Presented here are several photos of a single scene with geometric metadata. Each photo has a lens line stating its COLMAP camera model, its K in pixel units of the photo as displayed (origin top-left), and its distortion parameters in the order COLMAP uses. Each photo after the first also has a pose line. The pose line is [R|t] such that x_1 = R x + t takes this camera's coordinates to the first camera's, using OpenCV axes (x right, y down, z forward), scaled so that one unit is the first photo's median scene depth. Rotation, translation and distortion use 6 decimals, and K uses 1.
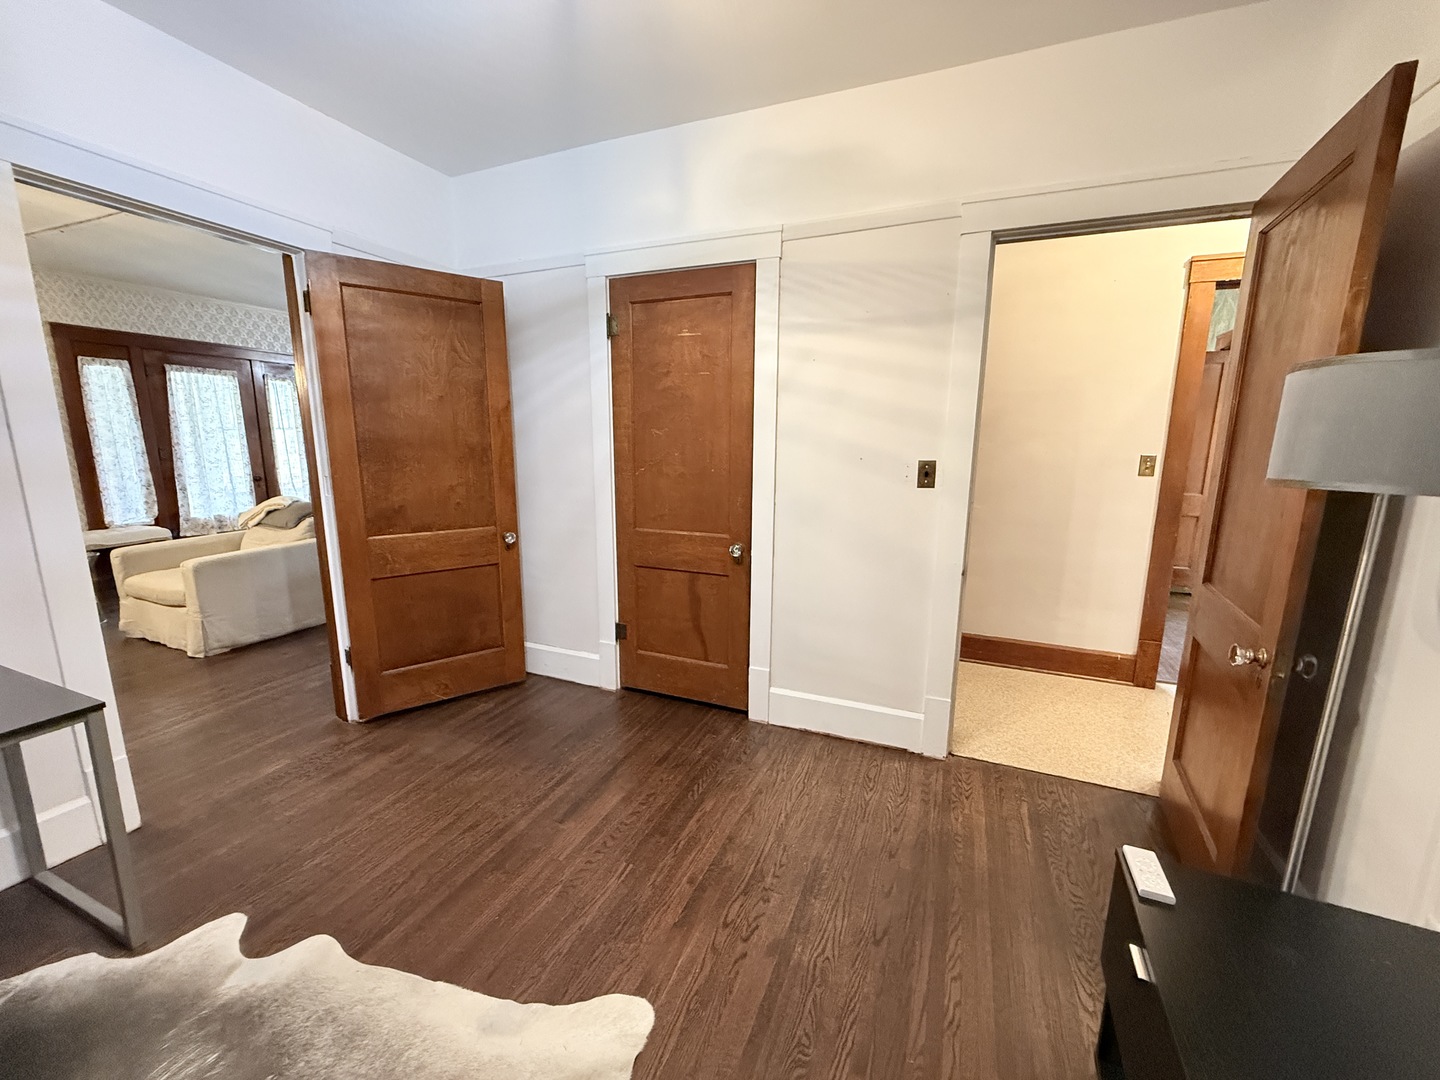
lens RADIAL K [[576.0, 0, 722.3], [0, 576.0, 546.4], [0, 0, 1]] dist [0.000368, -0.000121]
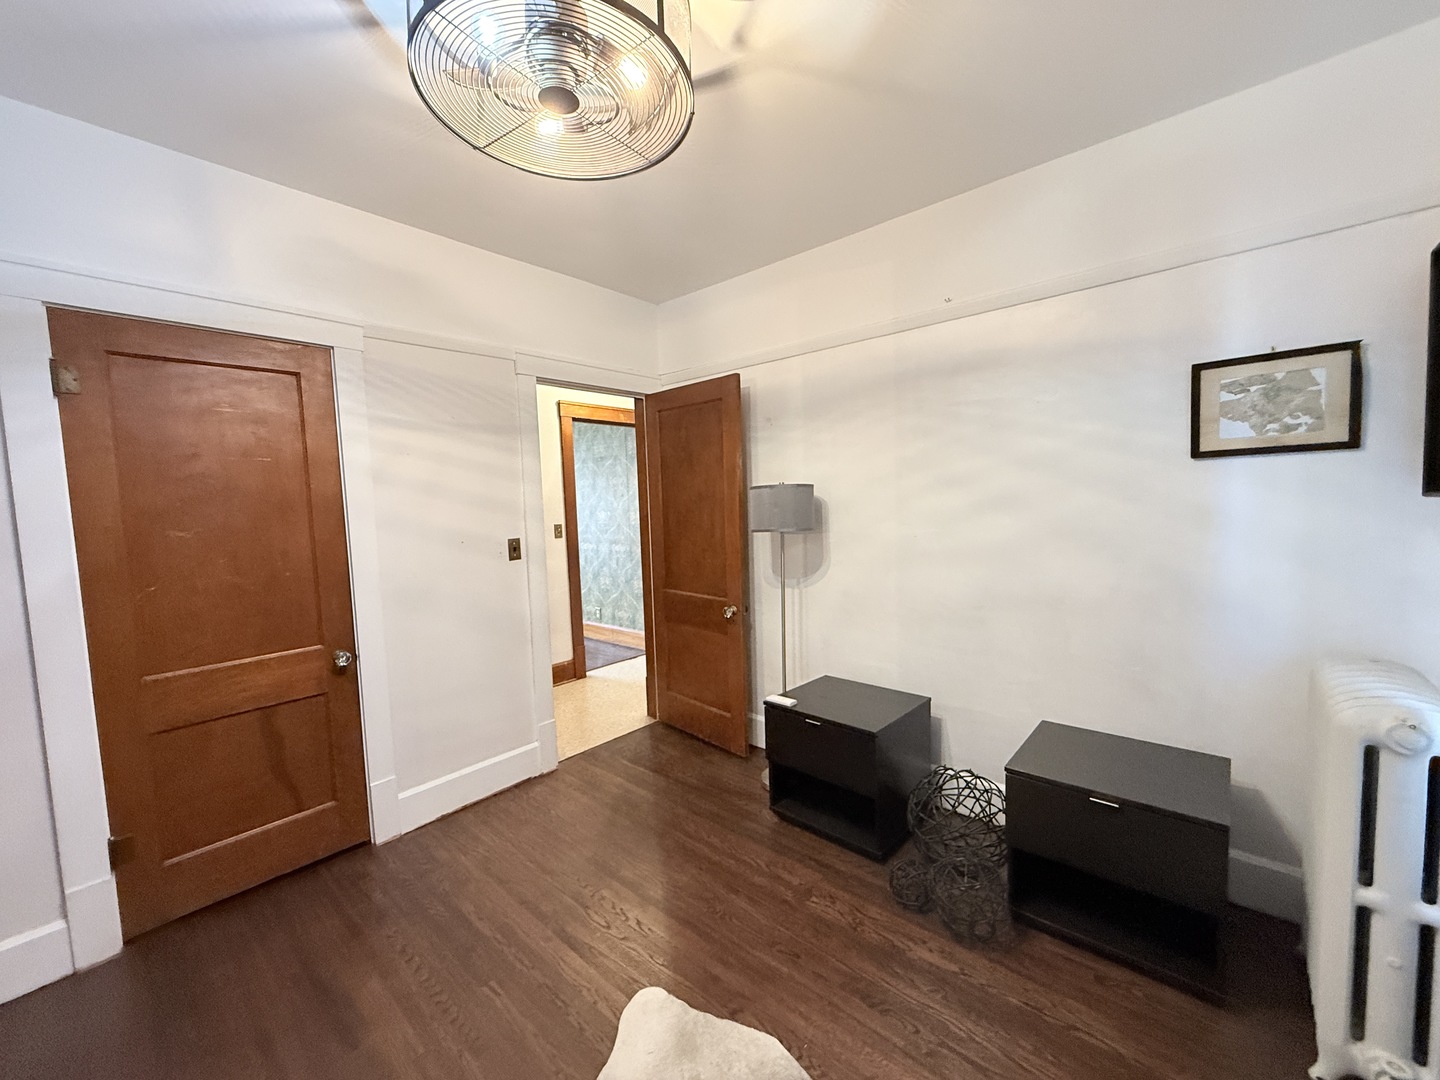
lens RADIAL K [[576.0, 0, 720.9], [0, 576.0, 546.6], [0, 0, 1]] dist [0.000368, -0.000121]
pose [[0.308831, -0.097423, 0.946114, -0.636426], [0.209237, 0.977330, 0.032338, -0.070169], [-0.927816, 0.187975, 0.322214, 0.157793]]
